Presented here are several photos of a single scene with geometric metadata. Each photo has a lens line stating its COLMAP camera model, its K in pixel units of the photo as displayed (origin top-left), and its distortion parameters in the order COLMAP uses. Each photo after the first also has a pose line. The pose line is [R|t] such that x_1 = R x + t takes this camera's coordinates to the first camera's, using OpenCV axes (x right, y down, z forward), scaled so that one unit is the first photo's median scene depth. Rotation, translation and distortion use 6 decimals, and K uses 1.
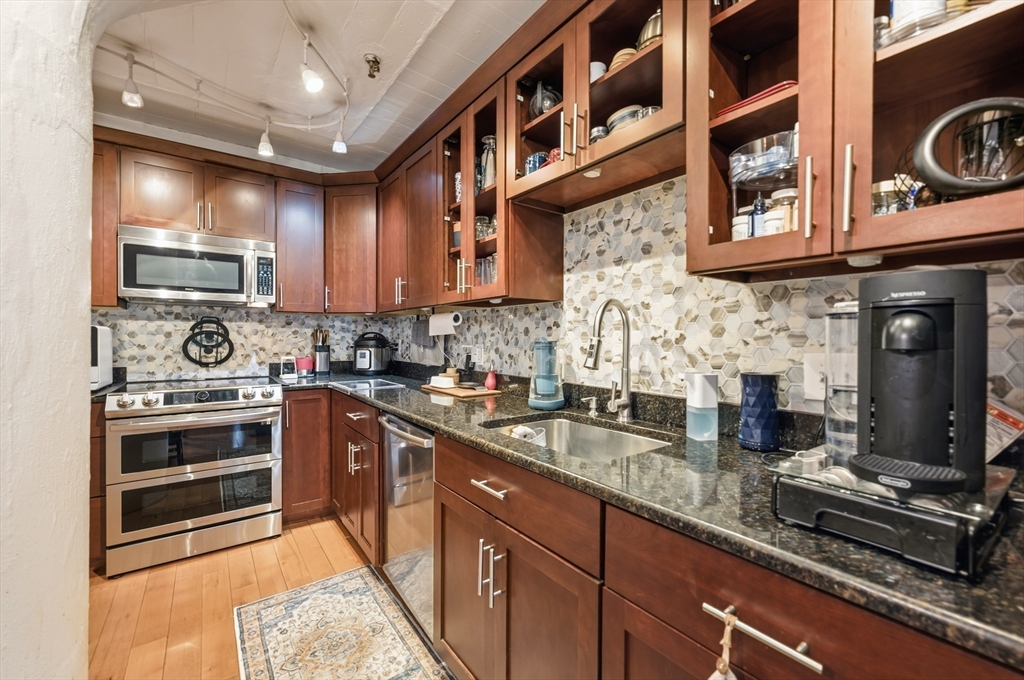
lens RADIAL K [[409.7, 0, 514.7], [0, 409.7, 338.8], [0, 0, 1]] dist [-0.002263, 0.000023]
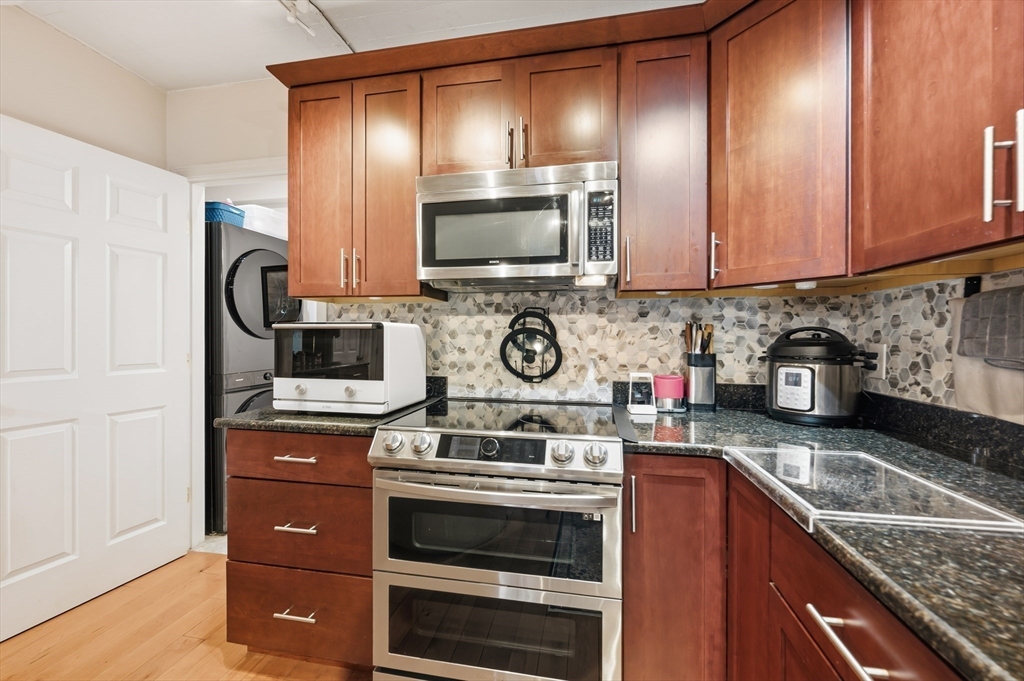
lens RADIAL K [[409.7, 0, 514.7], [0, 409.7, 337.6], [0, 0, 1]] dist [-0.002263, 0.000023]
pose [[0.671465, 0.002644, -0.741031, -0.270072], [-0.003409, 0.999994, 0.000479, -0.004642], [0.741028, 0.002205, 0.671470, 0.525754]]
